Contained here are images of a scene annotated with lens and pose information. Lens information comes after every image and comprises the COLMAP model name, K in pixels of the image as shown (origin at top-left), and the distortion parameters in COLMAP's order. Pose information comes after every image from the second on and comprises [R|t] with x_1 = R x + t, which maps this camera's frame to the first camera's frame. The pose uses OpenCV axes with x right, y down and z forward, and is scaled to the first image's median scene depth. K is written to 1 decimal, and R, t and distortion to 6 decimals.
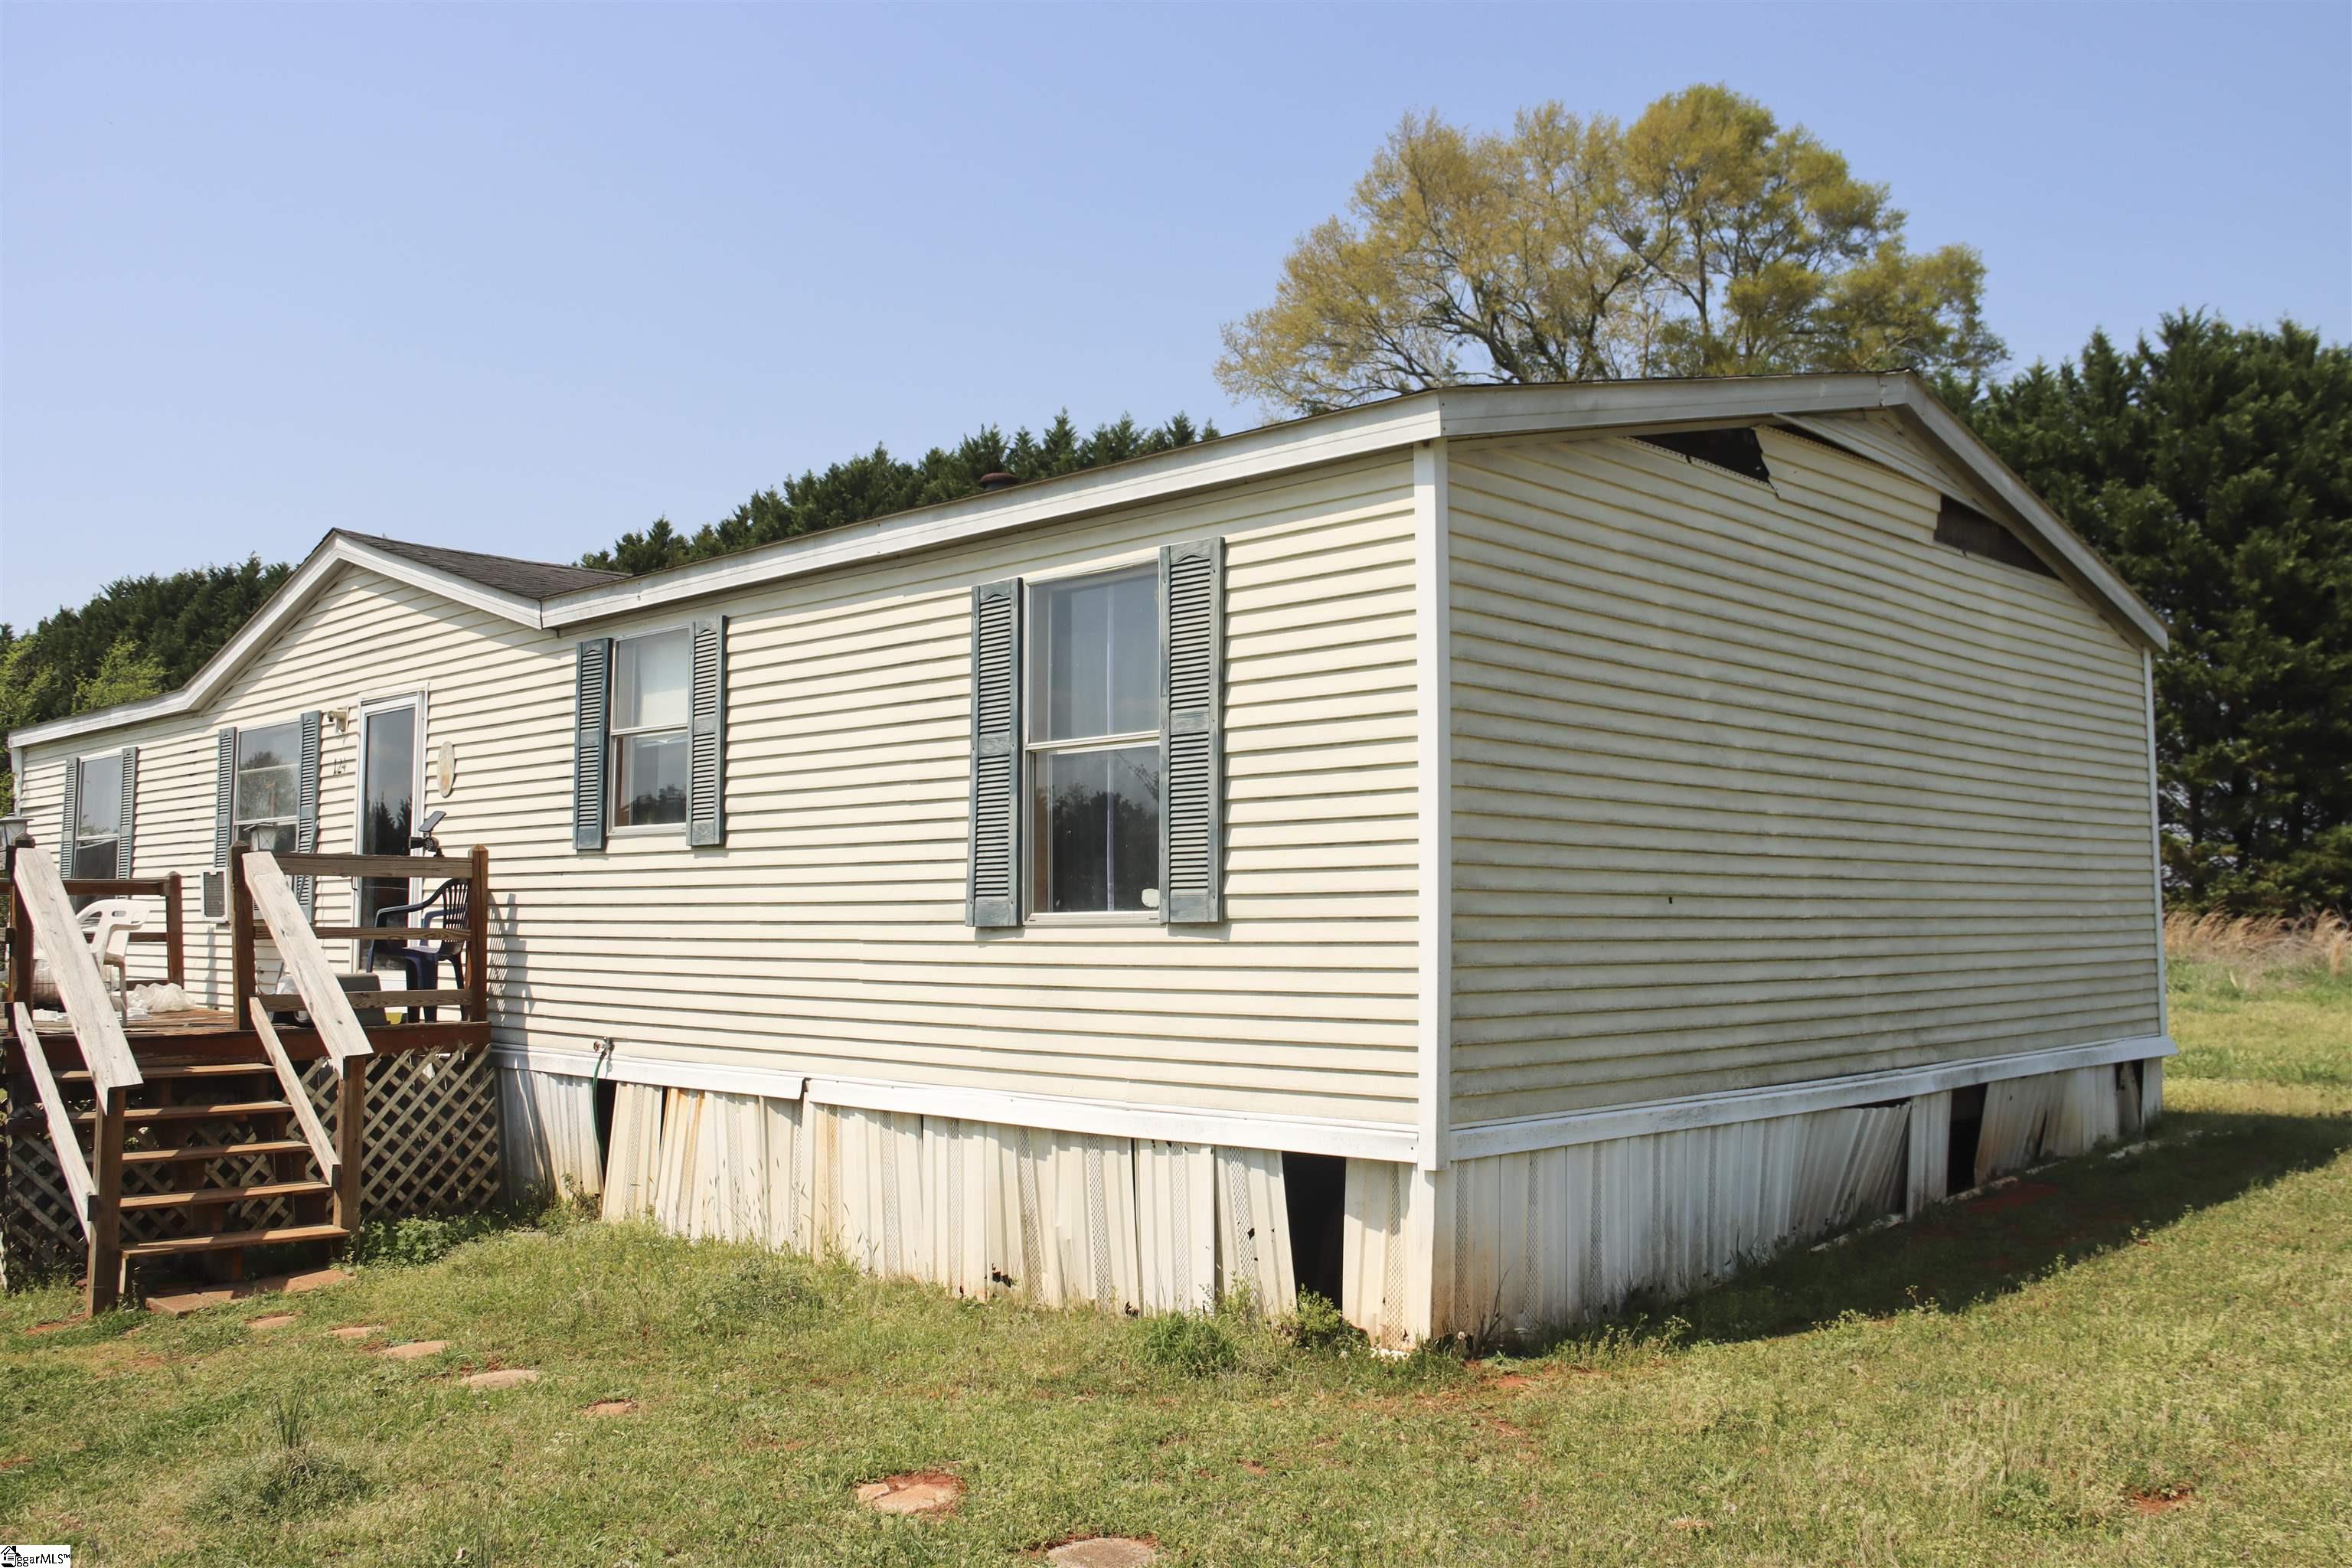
lens RADIAL K [[2017.2, 0, 1176.8], [0, 2017.2, 743.1], [0, 0, 1]] dist [-0.090497, -0.005834]
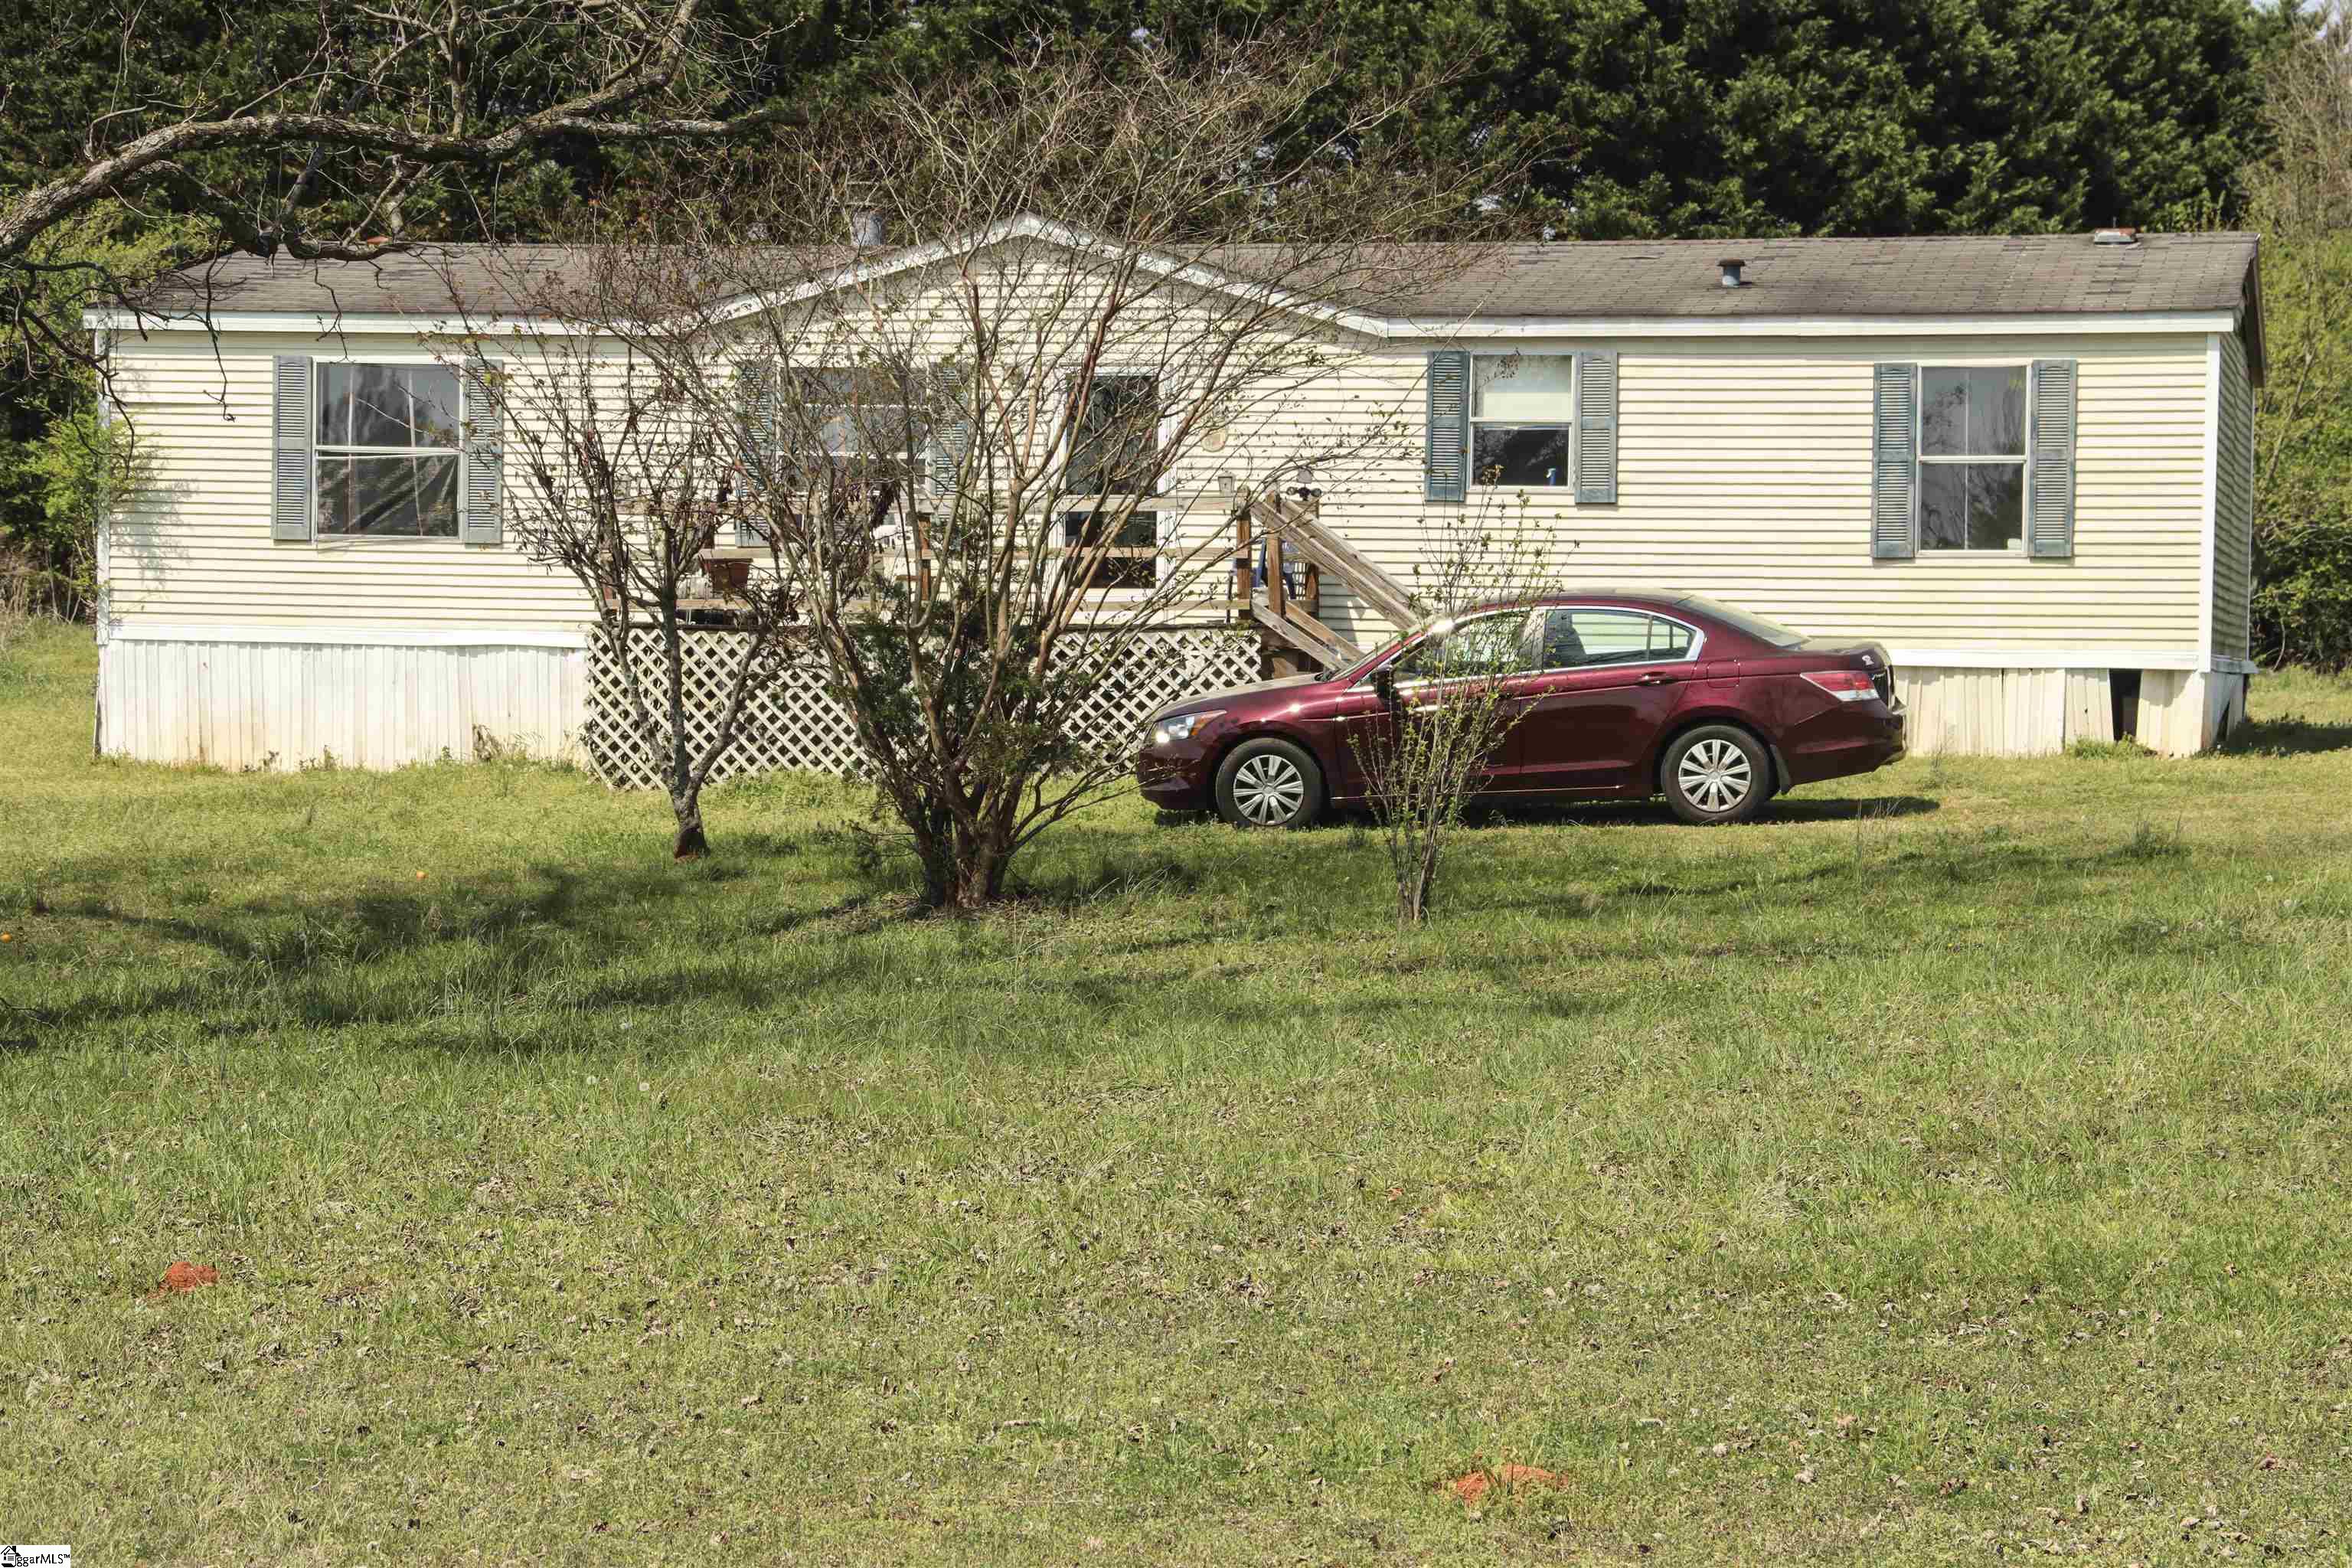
lens RADIAL K [[5453.7, 0, 1224.1], [0, 5453.7, 747.1], [0, 0, 1]] dist [0.454417, -0.124119]
pose [[0.848748, 0.008663, 0.528726, -3.158808], [-0.063580, 0.994284, 0.085772, -0.121787], [-0.524961, -0.106416, 0.844447, -2.813881]]
